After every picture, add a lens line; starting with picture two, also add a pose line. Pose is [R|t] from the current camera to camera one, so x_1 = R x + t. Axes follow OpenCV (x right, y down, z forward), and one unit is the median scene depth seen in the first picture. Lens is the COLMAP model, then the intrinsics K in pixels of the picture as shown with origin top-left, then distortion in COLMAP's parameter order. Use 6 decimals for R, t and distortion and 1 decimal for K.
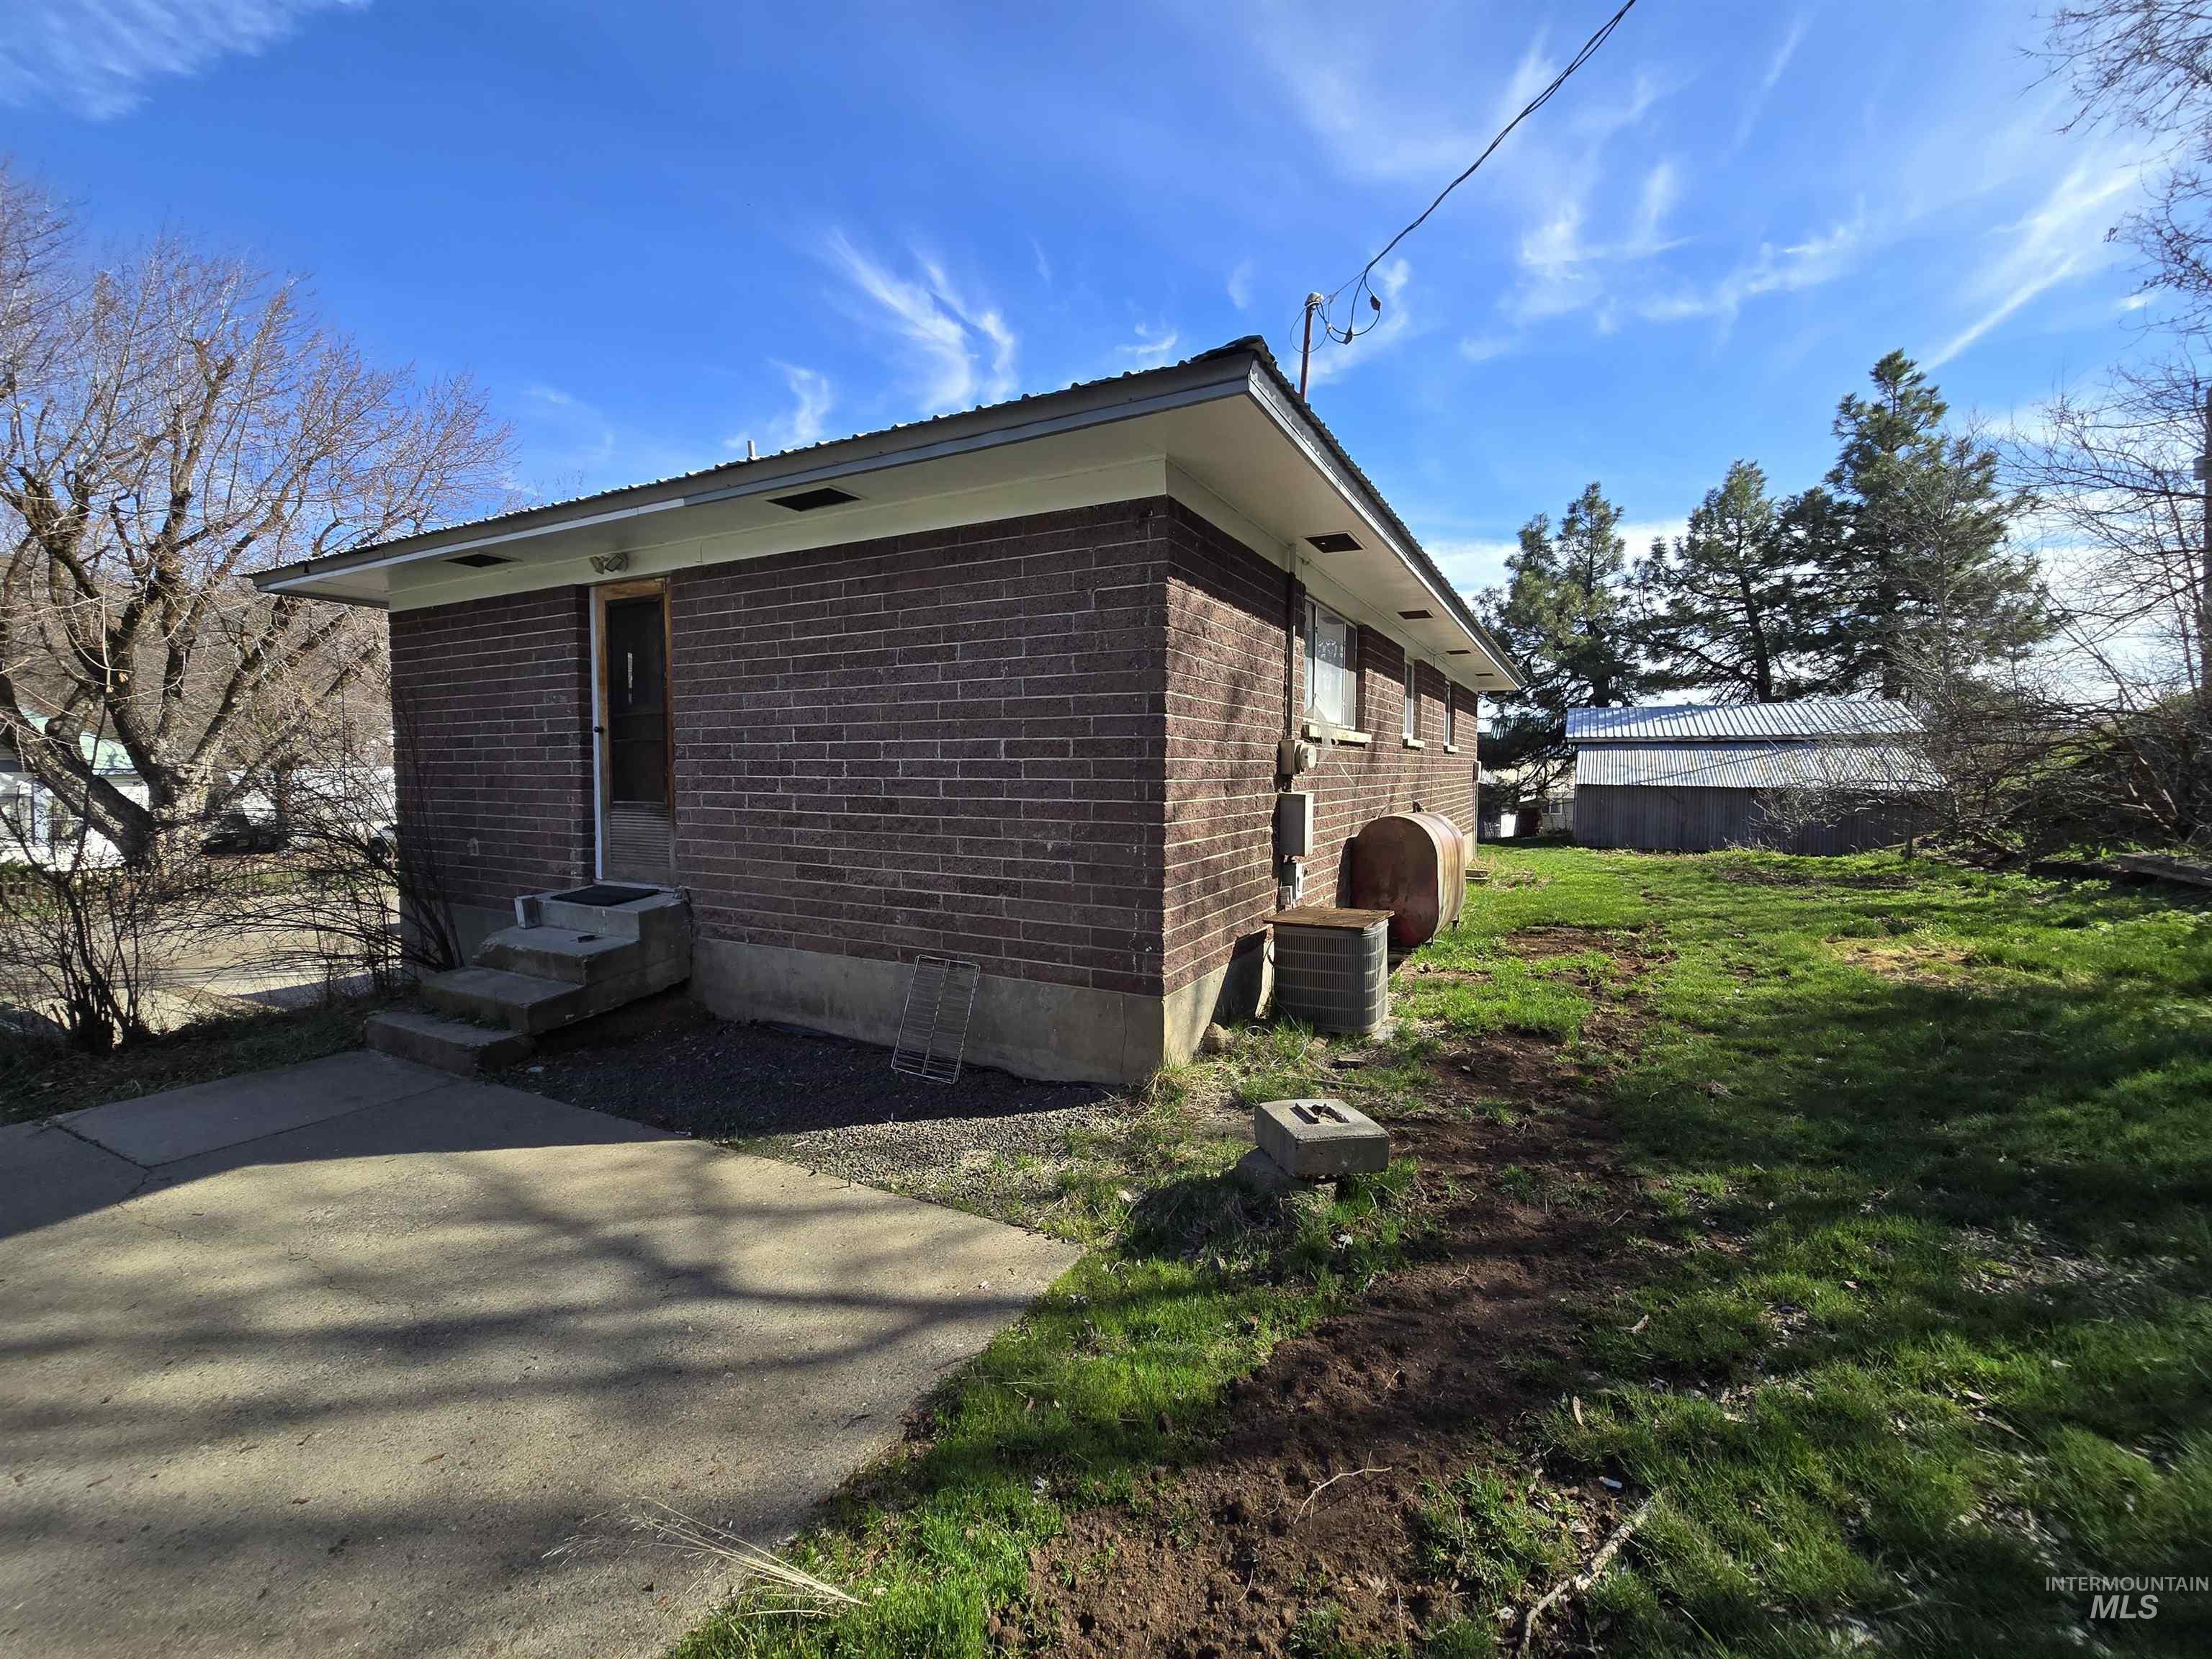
lens RADIAL K [[903.2, 0, 1109.4], [0, 903.2, 811.7], [0, 0, 1]] dist [-0.006882, 0.000989]
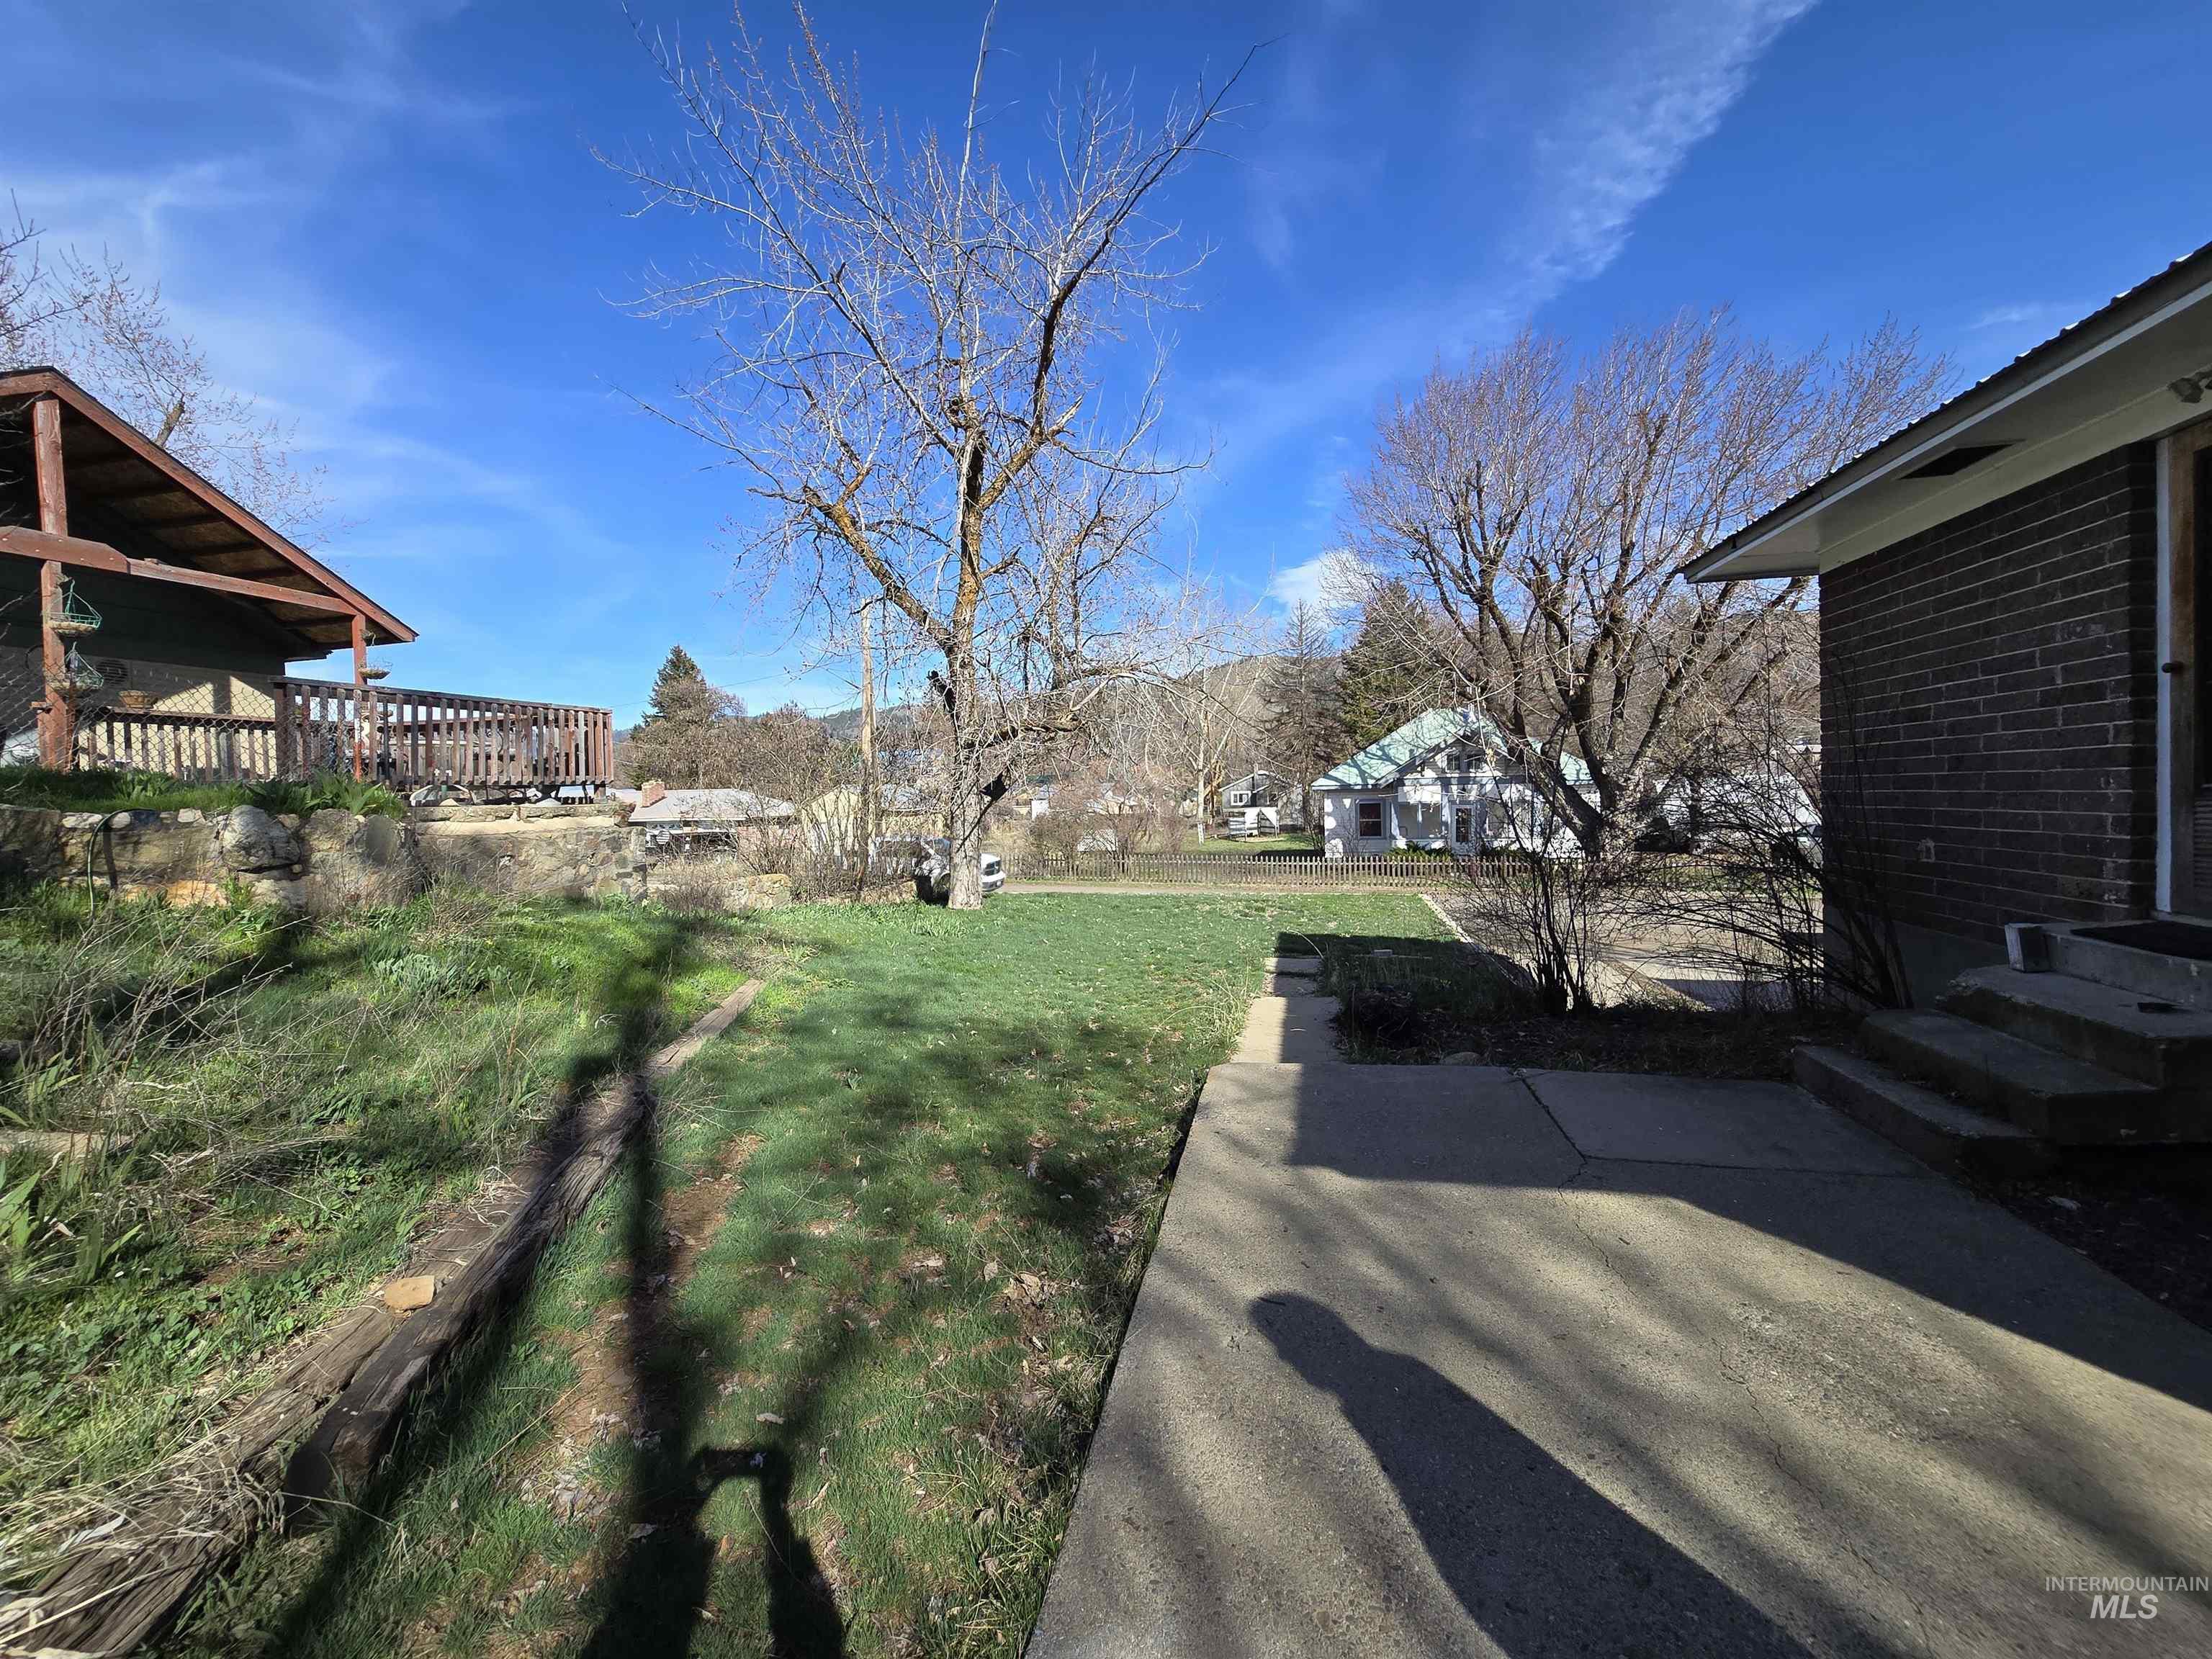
lens RADIAL K [[903.2, 0, 1104.5], [0, 903.2, 816.1], [0, 0, 1]] dist [-0.006882, 0.000989]
pose [[0.245685, 0.015095, -0.969232, -0.142025], [-0.019770, 0.999749, 0.010559, 0.016366], [0.969148, 0.016568, 0.245921, 0.137532]]
